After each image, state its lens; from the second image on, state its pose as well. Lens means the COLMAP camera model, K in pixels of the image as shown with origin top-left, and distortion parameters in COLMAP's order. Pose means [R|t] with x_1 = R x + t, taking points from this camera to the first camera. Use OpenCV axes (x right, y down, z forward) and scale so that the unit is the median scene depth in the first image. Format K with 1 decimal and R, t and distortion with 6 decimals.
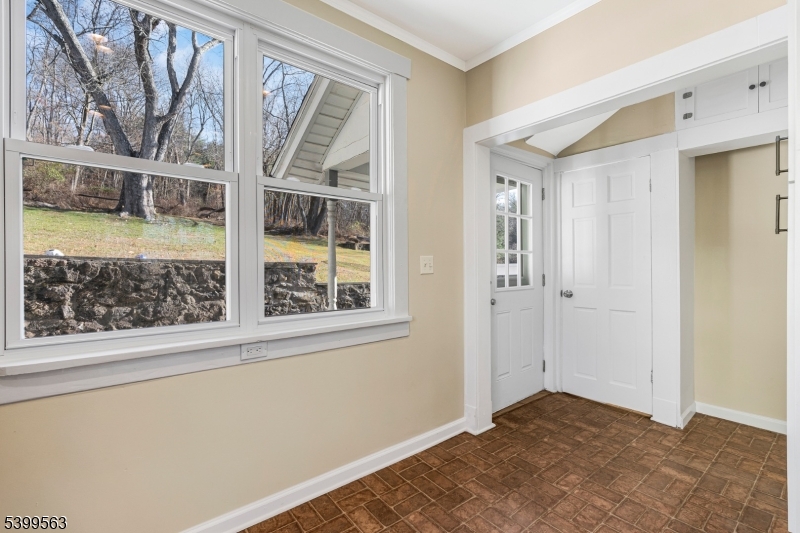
lens RADIAL K [[364.0, 0, 405.3], [0, 364.0, 266.1], [0, 0, 1]] dist [-0.007157, -0.000966]
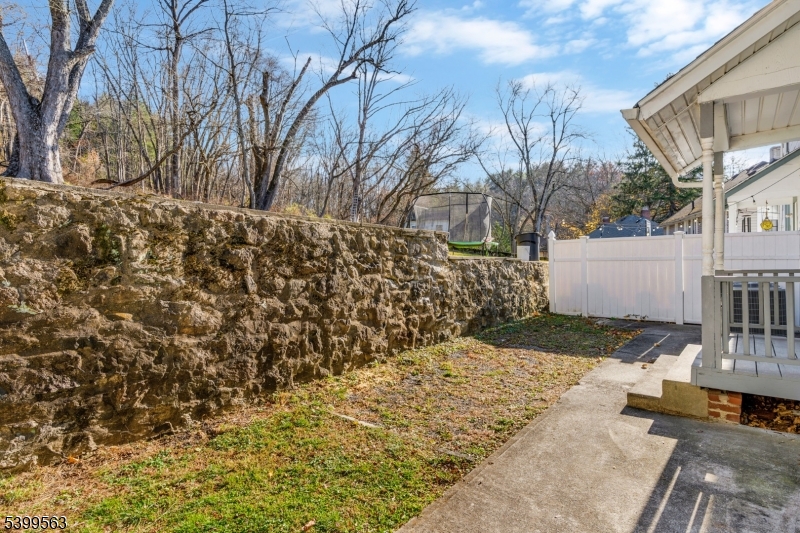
lens RADIAL K [[420.2, 0, 388.5], [0, 420.2, 258.1], [0, 0, 1]] dist [0.027310, -0.000094]
pose [[0.985148, -0.007203, 0.171556, -0.710666], [0.008189, 0.999954, -0.005042, 0.070867], [-0.171512, 0.006372, 0.985161, 0.095706]]
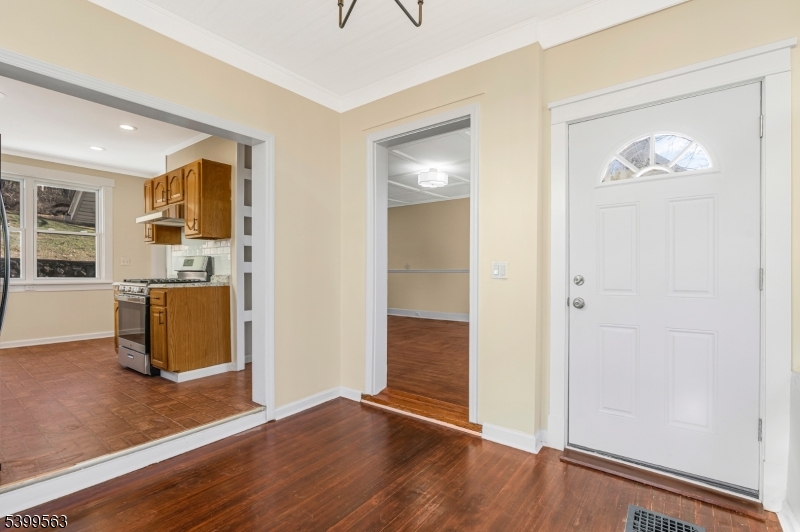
lens RADIAL K [[382.2, 0, 399.6], [0, 382.2, 270.5], [0, 0, 1]] dist [-0.000015, 0.000379]
pose [[0.978626, 0.008049, 0.205491, 0.581844], [-0.008042, 0.999967, -0.000867, 0.019653], [-0.205491, -0.000804, 0.978659, -0.825175]]
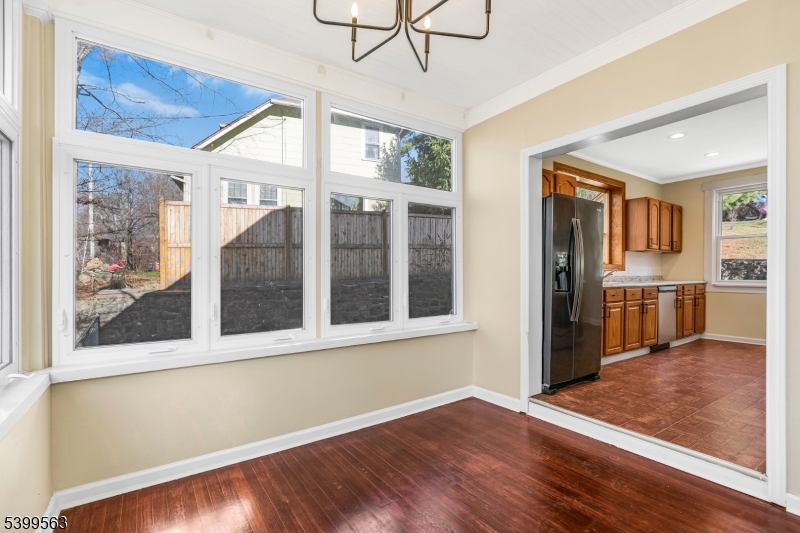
lens RADIAL K [[370.3, 0, 410.6], [0, 370.3, 274.0], [0, 0, 1]] dist [-0.000997, 0.000072]
pose [[-0.070542, 0.015876, -0.997382, 0.874177], [-0.001182, 0.999871, 0.015999, 0.014149], [0.997508, 0.002307, -0.070514, -0.580527]]
